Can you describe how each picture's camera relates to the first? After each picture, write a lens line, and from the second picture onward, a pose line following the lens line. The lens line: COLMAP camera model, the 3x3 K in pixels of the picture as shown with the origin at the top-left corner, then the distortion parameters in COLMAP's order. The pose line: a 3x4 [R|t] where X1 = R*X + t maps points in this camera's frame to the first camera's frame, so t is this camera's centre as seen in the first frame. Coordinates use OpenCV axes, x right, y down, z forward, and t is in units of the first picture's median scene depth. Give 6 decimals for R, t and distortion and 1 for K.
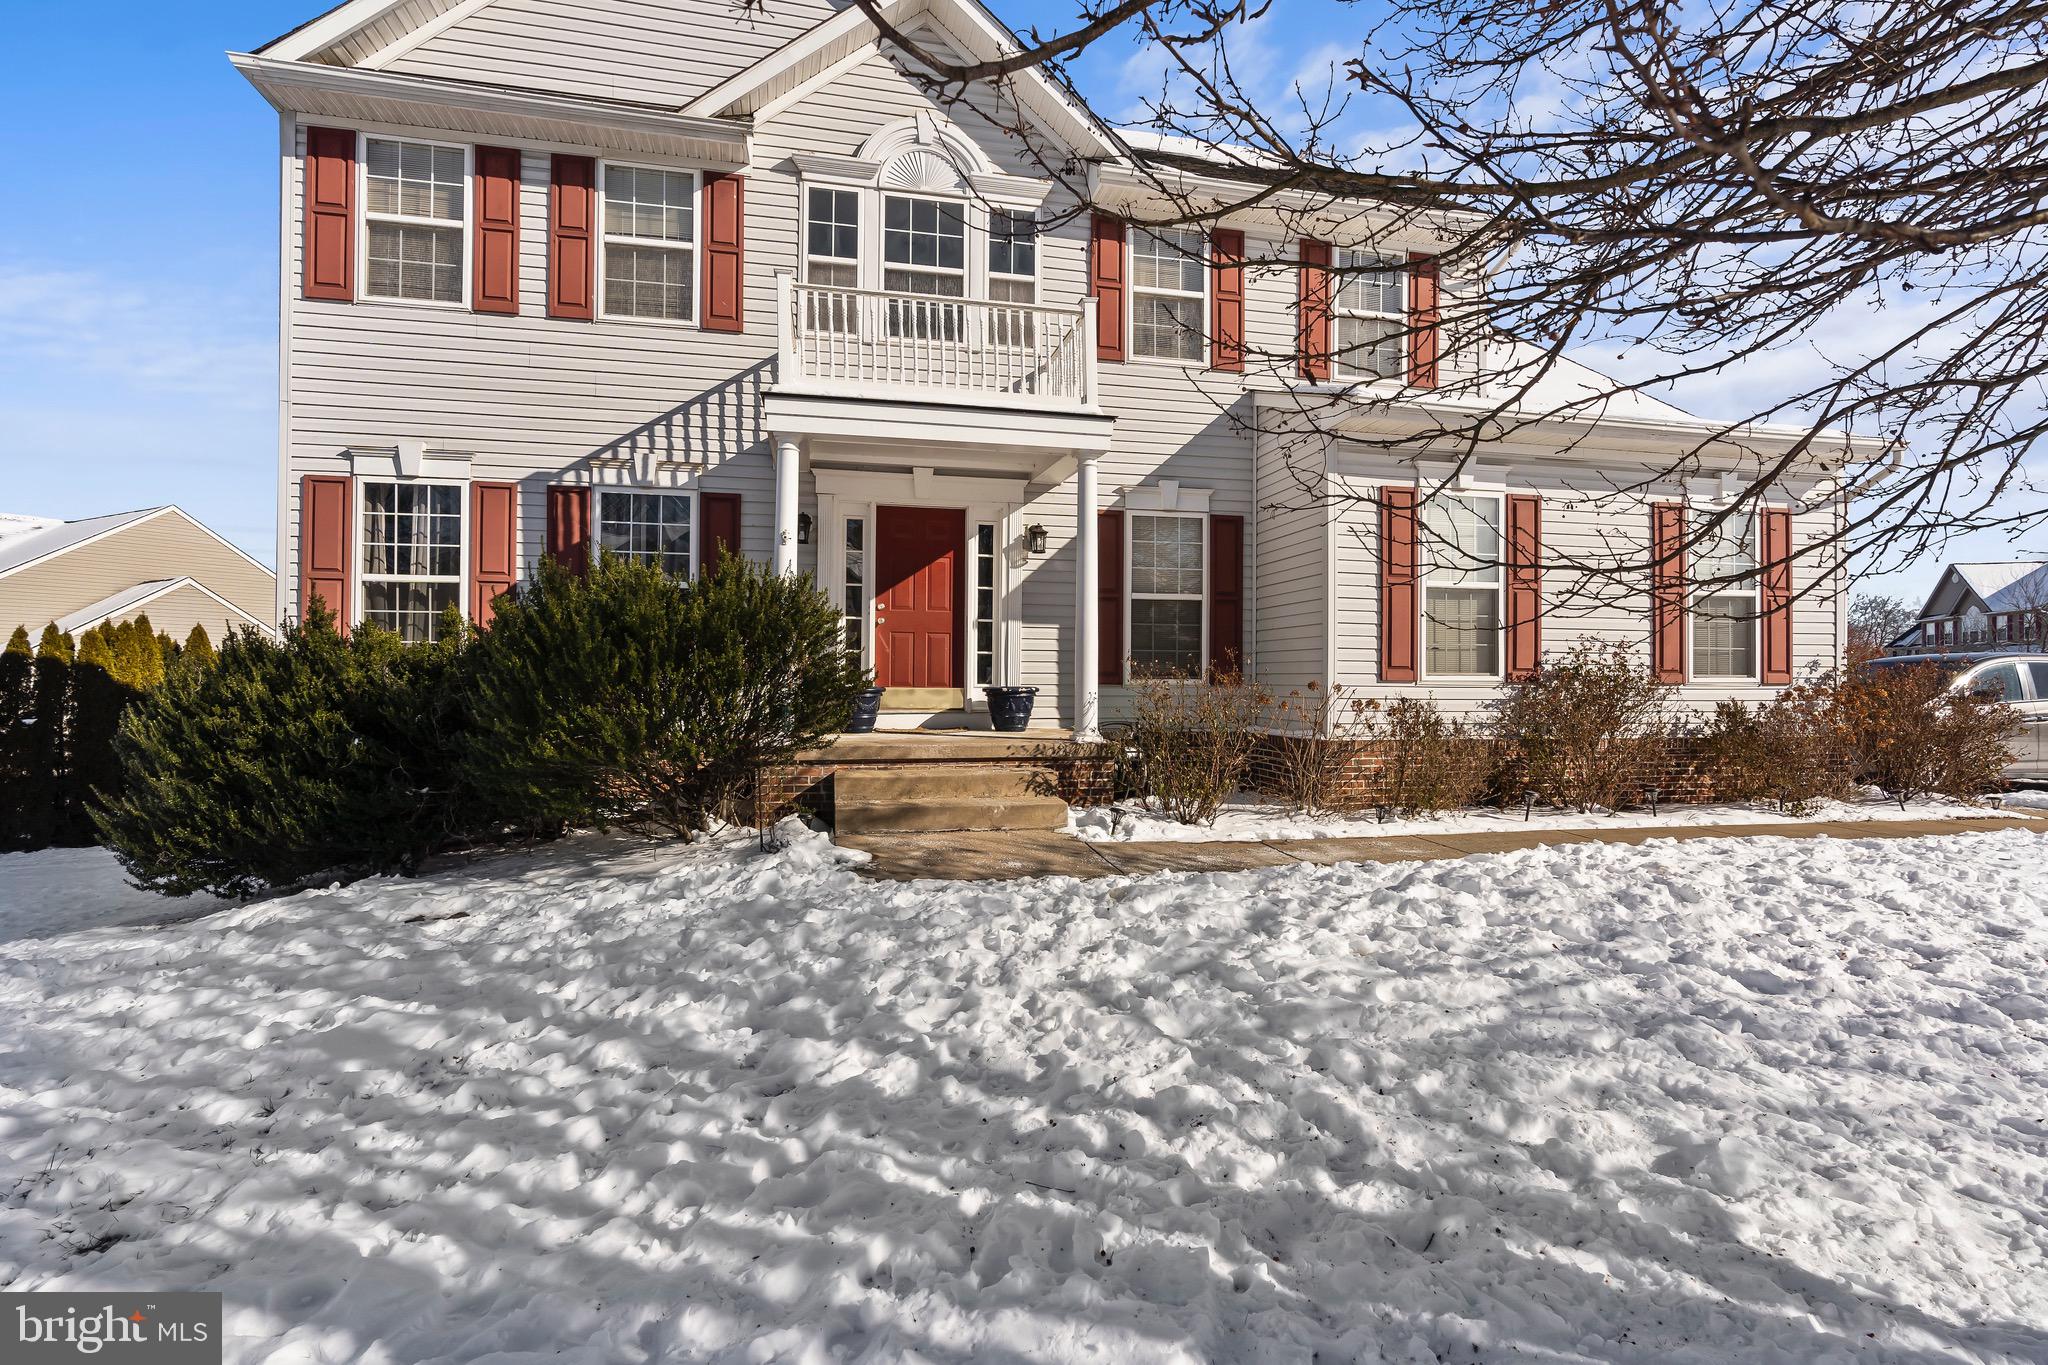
lens RADIAL K [[944.0, 0, 1022.8], [0, 944.0, 687.7], [0, 0, 1]] dist [-0.011466, 0.001208]
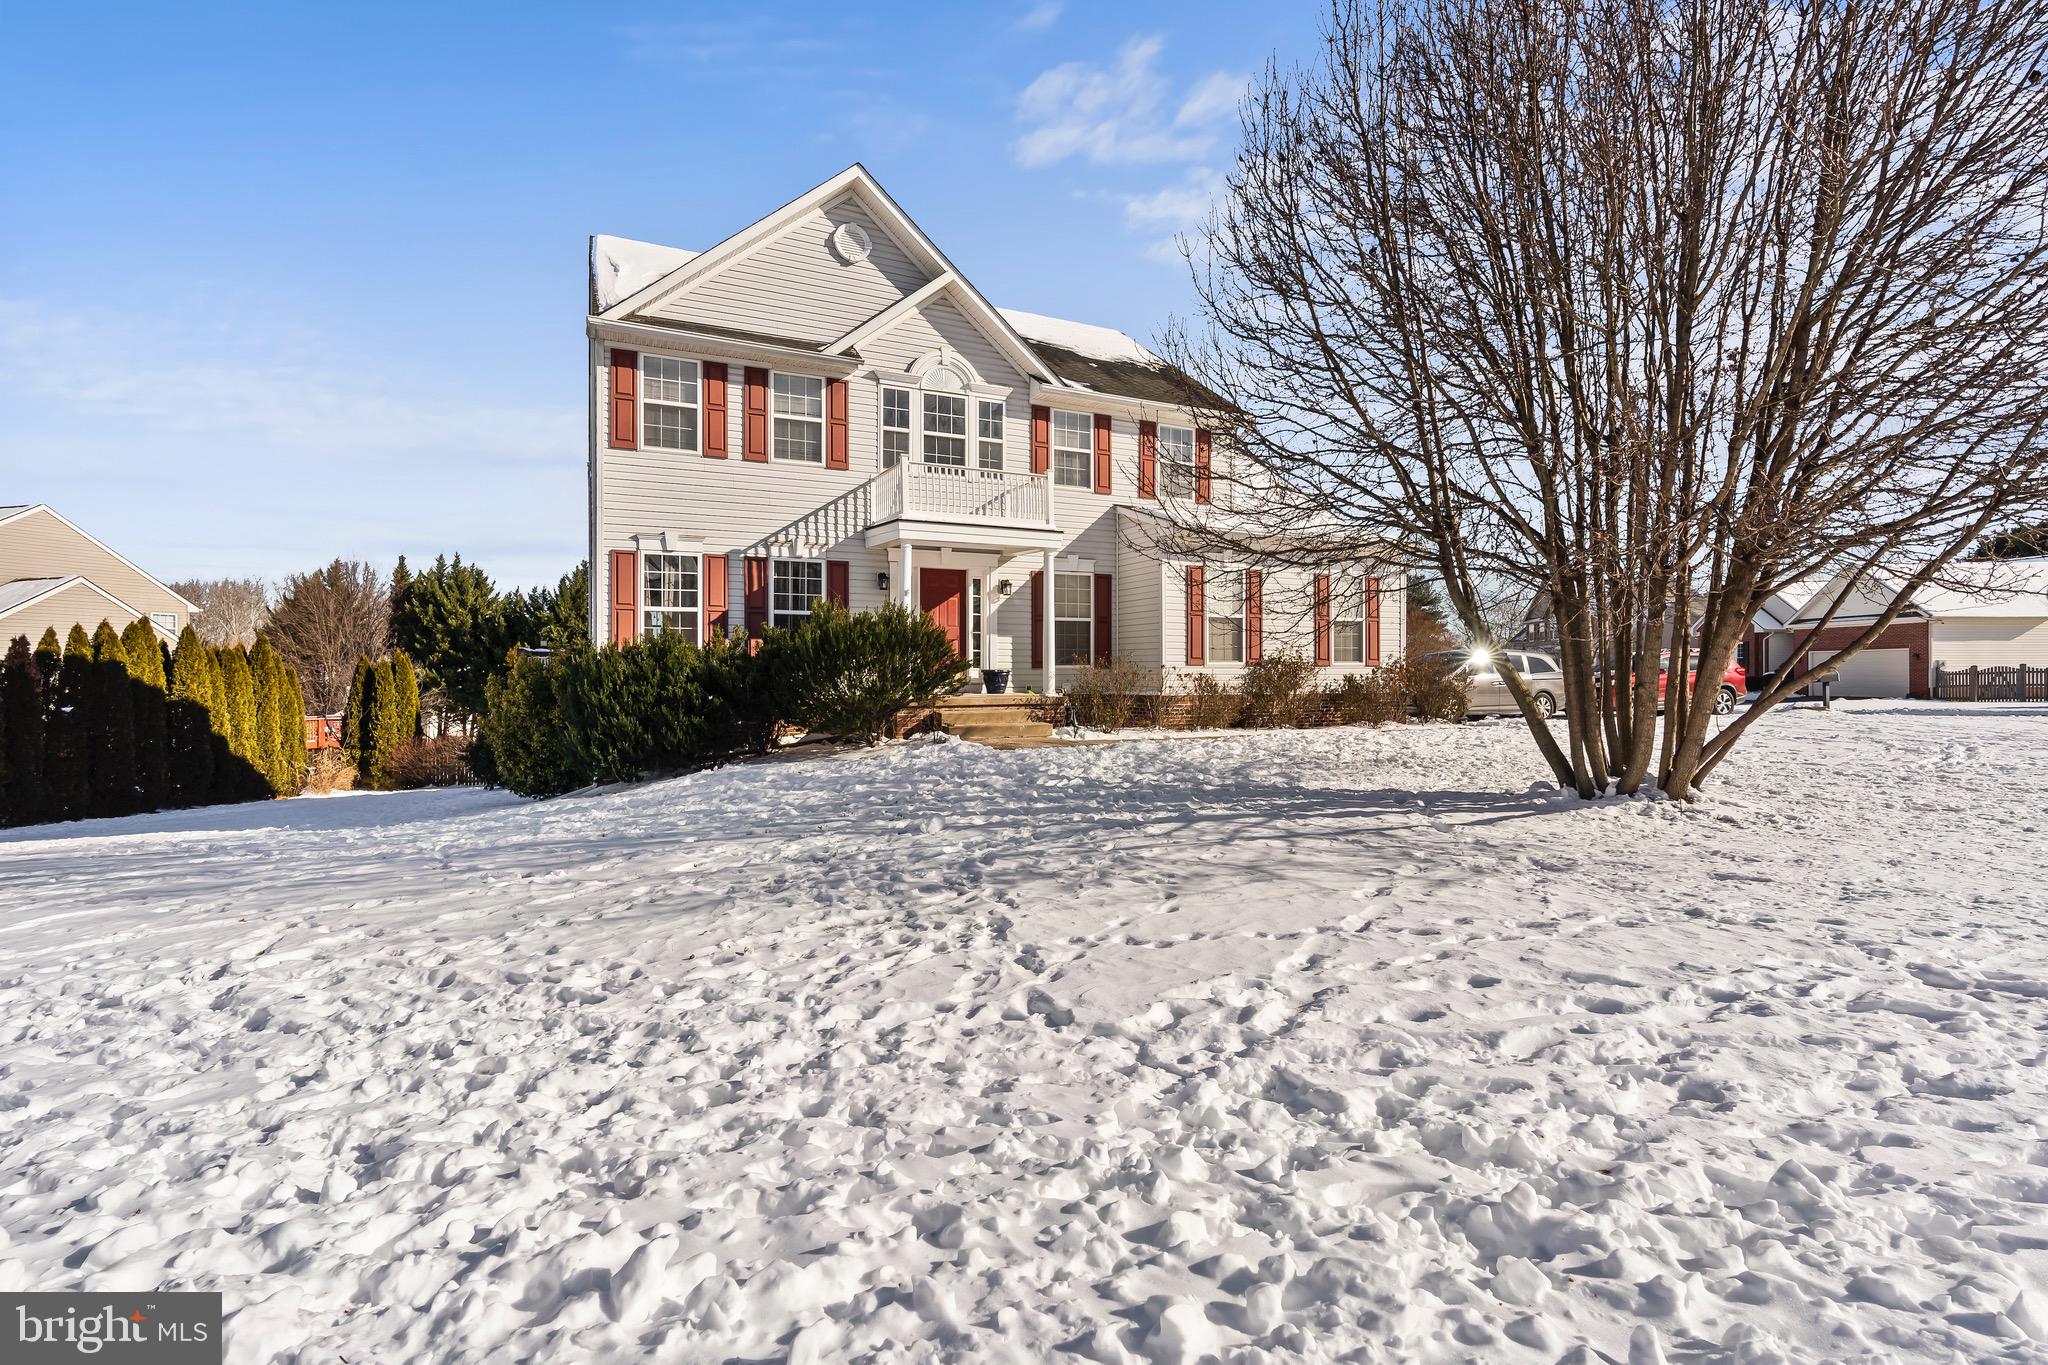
lens RADIAL K [[944.0, 0, 1031.5], [0, 944.0, 684.1], [0, 0, 1]] dist [-0.011466, 0.001208]
pose [[0.970409, -0.010488, 0.241237, -0.396120], [0.009227, 0.999937, 0.006354, 0.016124], [-0.241289, -0.003940, 0.970445, -0.801933]]
